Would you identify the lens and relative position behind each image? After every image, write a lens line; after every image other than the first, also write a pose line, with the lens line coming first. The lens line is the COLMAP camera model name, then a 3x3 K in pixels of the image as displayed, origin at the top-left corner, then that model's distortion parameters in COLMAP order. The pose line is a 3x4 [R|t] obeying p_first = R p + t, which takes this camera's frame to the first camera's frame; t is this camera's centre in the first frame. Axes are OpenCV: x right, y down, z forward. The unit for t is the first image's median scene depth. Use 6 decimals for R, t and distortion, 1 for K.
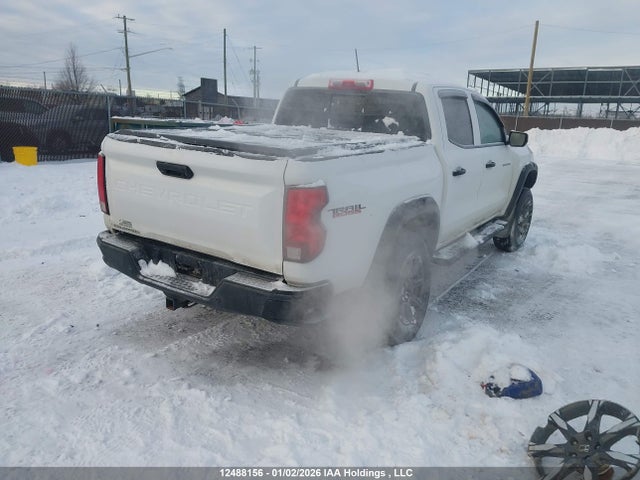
lens RADIAL K [[490.9, 0, 323.2], [0, 490.9, 243.4], [0, 0, 1]] dist [0.131189, -0.201992]
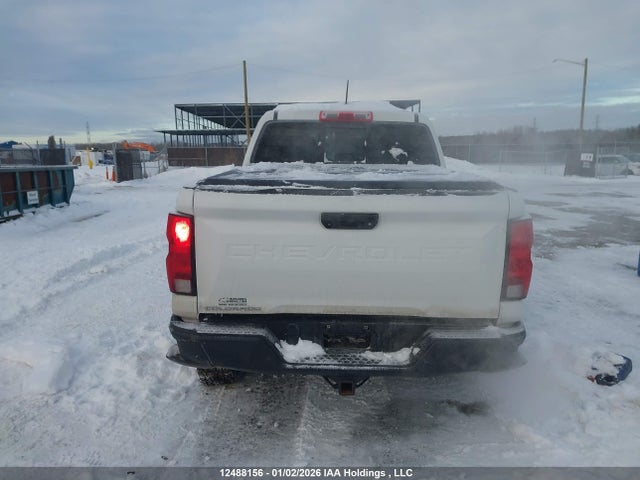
lens RADIAL K [[502.5, 0, 320.0], [0, 502.5, 240.0], [0, 0, 1]] dist [0.030316, -0.005075]
pose [[0.843824, -0.135902, 0.519126, -0.567099], [0.172245, 0.984805, -0.022168, -0.078085], [-0.508225, 0.108123, 0.854410, 0.237510]]
